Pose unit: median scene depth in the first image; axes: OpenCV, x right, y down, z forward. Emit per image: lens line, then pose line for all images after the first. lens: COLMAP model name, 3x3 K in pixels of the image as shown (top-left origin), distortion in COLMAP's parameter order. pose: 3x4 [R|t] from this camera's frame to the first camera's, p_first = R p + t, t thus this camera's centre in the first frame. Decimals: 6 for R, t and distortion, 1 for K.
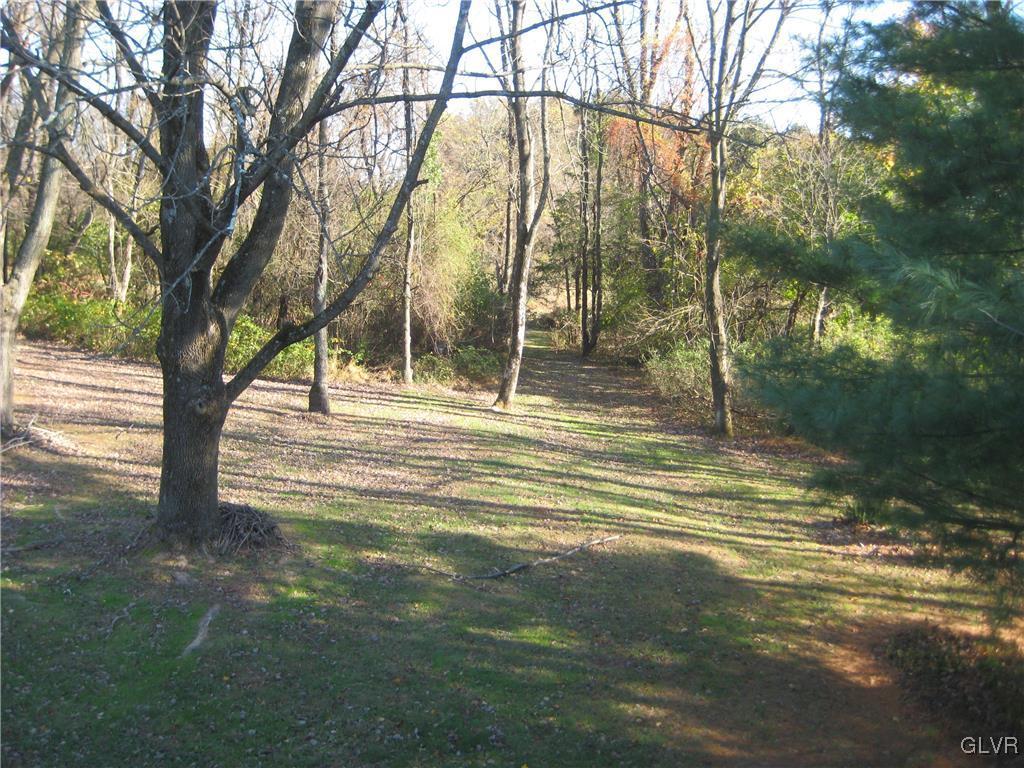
lens RADIAL K [[1095.7, 0, 512.0], [0, 1095.7, 384.0], [0, 0, 1]] dist [-0.083998, 0.014392]
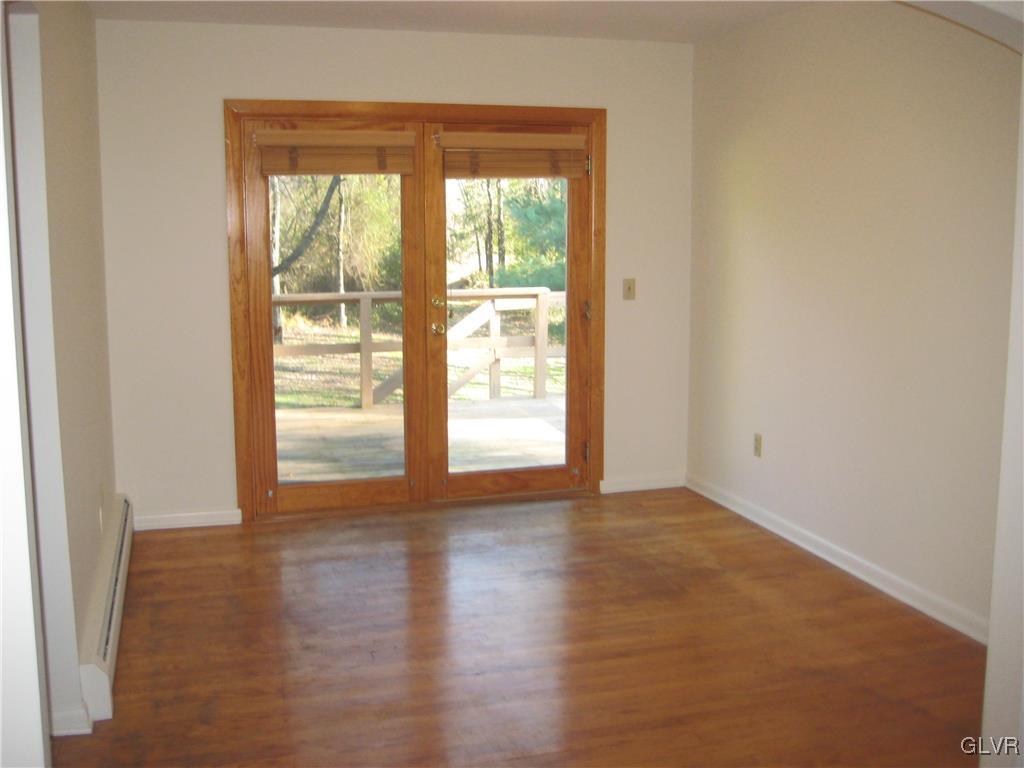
lens RADIAL K [[1095.7, 0, 512.0], [0, 1095.7, 384.0], [0, 0, 1]] dist [-0.083998, 0.014392]
pose [[0.997899, -0.031879, 0.056396, 0.026108], [0.030769, 0.999317, 0.020446, 0.044001], [-0.057009, -0.018668, 0.998199, -0.271458]]
